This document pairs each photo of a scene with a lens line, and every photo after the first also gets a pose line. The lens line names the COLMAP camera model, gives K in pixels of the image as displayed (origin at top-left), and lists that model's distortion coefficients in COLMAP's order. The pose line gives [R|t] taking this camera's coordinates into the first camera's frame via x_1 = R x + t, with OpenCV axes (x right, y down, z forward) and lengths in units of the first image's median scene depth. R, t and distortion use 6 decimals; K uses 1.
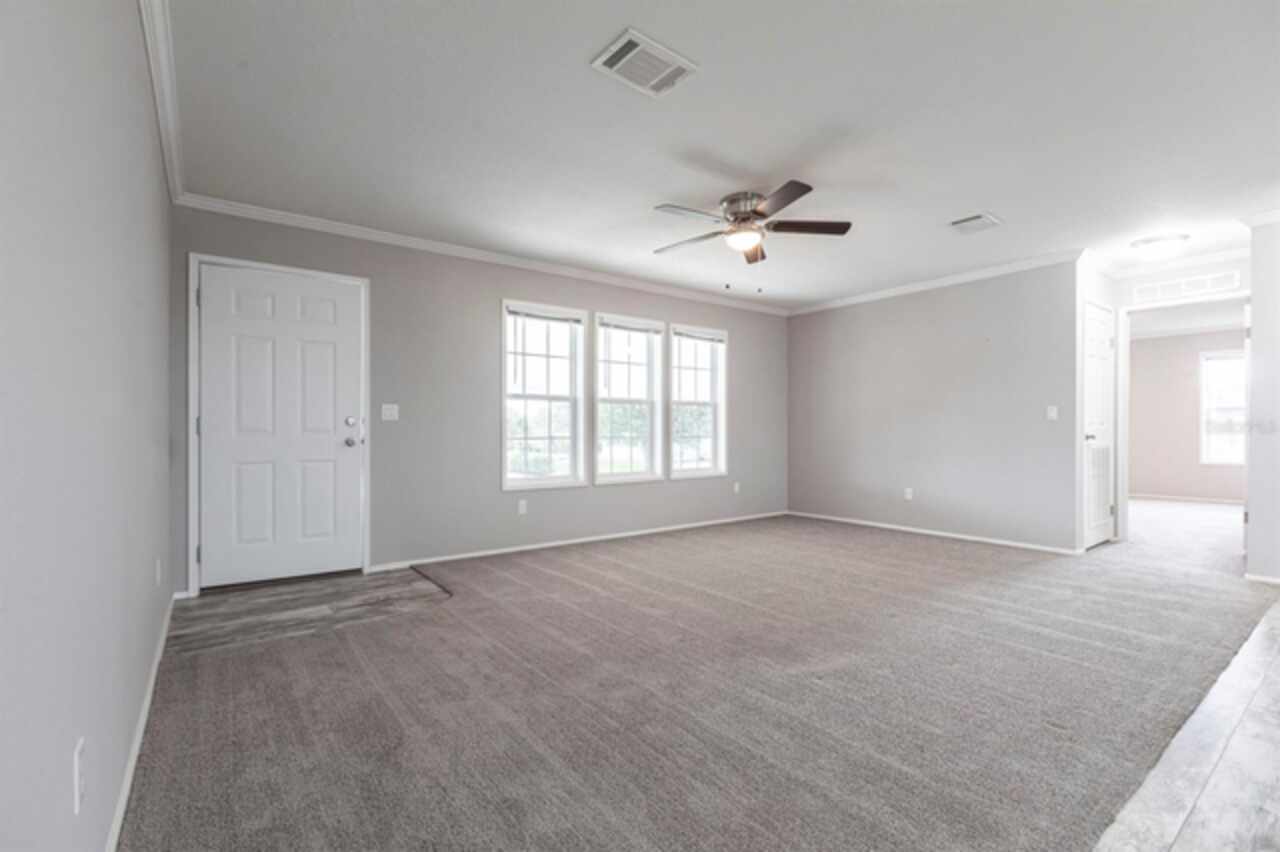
lens RADIAL K [[575.9, 0, 633.9], [0, 575.9, 433.0], [0, 0, 1]] dist [0.001048, 0.000072]
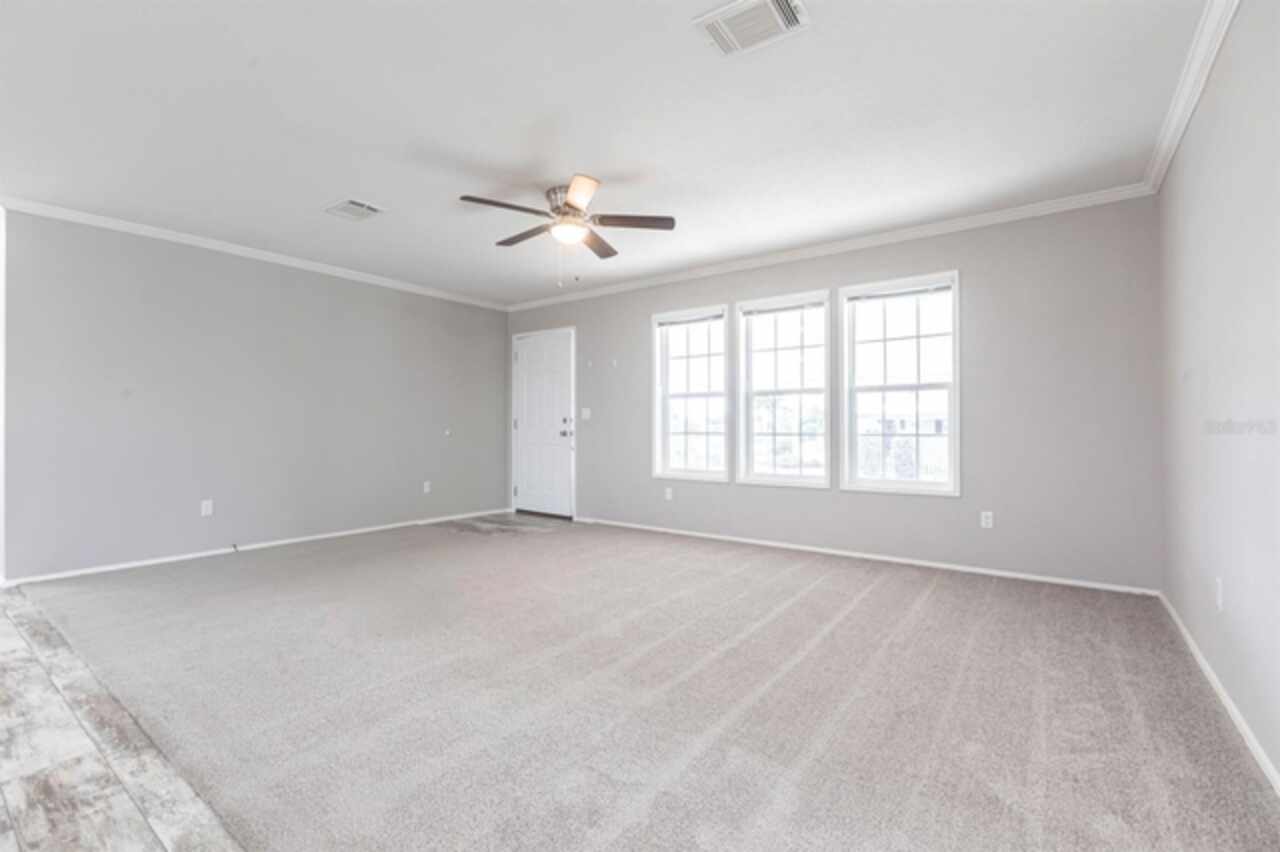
lens RADIAL K [[571.1, 0, 640.0], [0, 571.1, 426.0], [0, 0, 1]] dist [-0.001032, -0.000053]
pose [[0.286053, -0.001019, -0.958213, 0.855931], [-0.003524, 0.999992, -0.002115, -0.002210], [0.958207, 0.003981, 0.286047, 0.617349]]
